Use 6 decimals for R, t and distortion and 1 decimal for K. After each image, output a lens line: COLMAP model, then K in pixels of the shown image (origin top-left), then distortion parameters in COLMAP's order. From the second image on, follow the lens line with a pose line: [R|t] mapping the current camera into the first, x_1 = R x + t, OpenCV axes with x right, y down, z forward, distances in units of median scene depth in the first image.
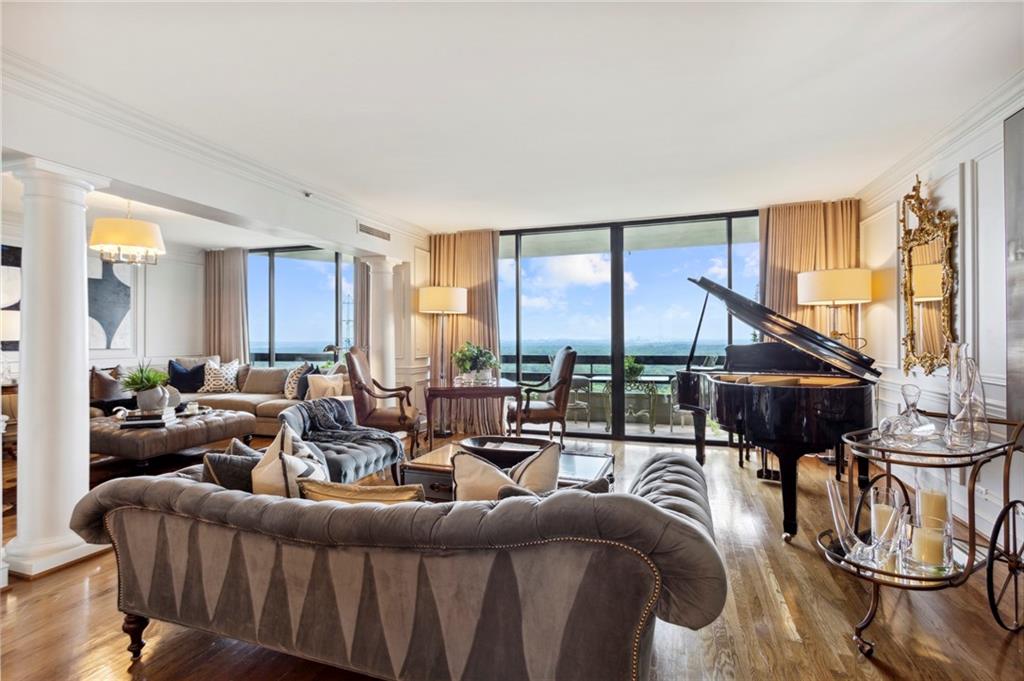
lens RADIAL K [[477.9, 0, 514.8], [0, 477.9, 346.1], [0, 0, 1]] dist [0.002446, 0.000353]
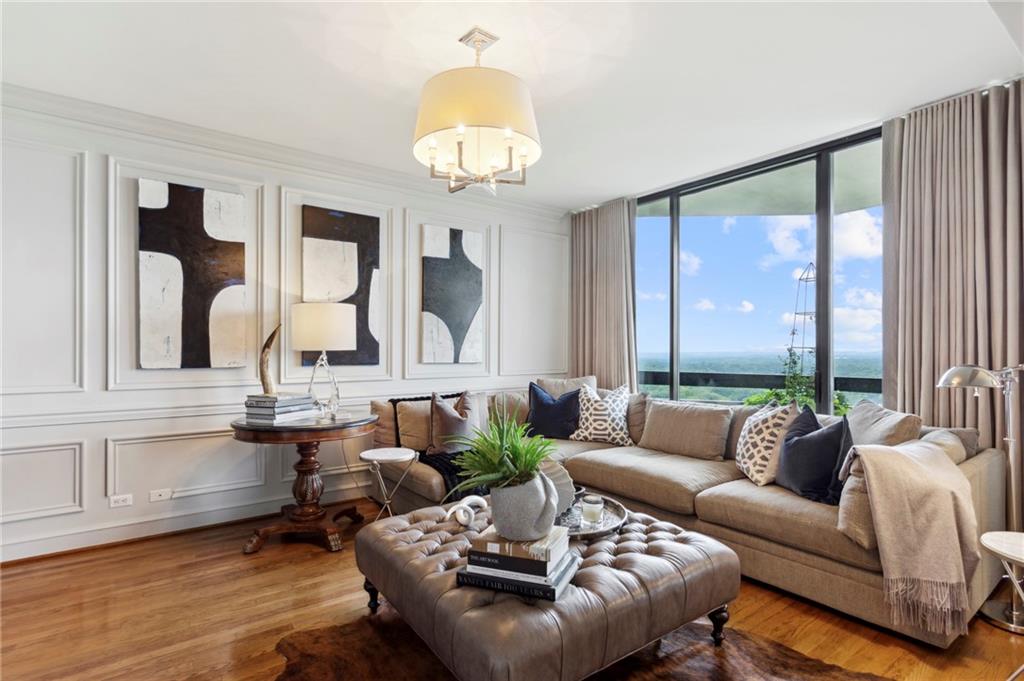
lens RADIAL K [[518.4, 0, 515.8], [0, 518.4, 350.2], [0, 0, 1]] dist [-0.000592, 0.000235]
pose [[0.817258, -0.000829, -0.576272, -0.391667], [-0.005246, 0.999947, -0.008879, -0.007548], [0.576249, 0.010279, 0.817210, 0.492095]]
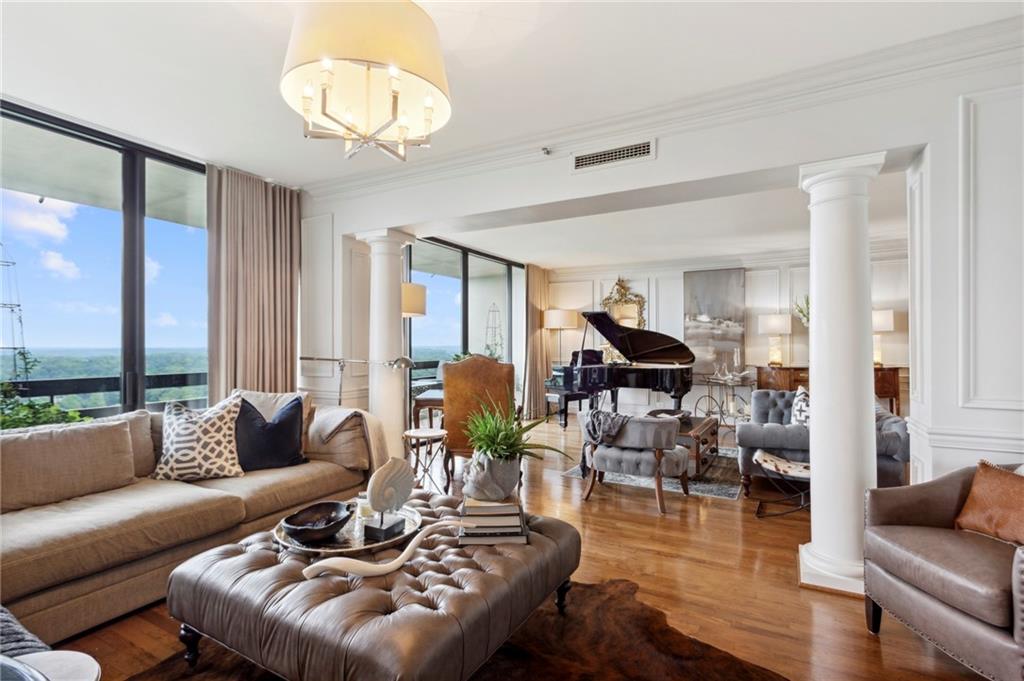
lens RADIAL K [[477.9, 0, 514.8], [0, 477.9, 346.1], [0, 0, 1]] dist [0.002446, 0.000353]
pose [[0.190604, -0.000163, 0.981667, -0.927347], [0.014348, 0.999894, -0.002620, -0.012355], [-0.981562, 0.014584, 0.190586, 0.661286]]
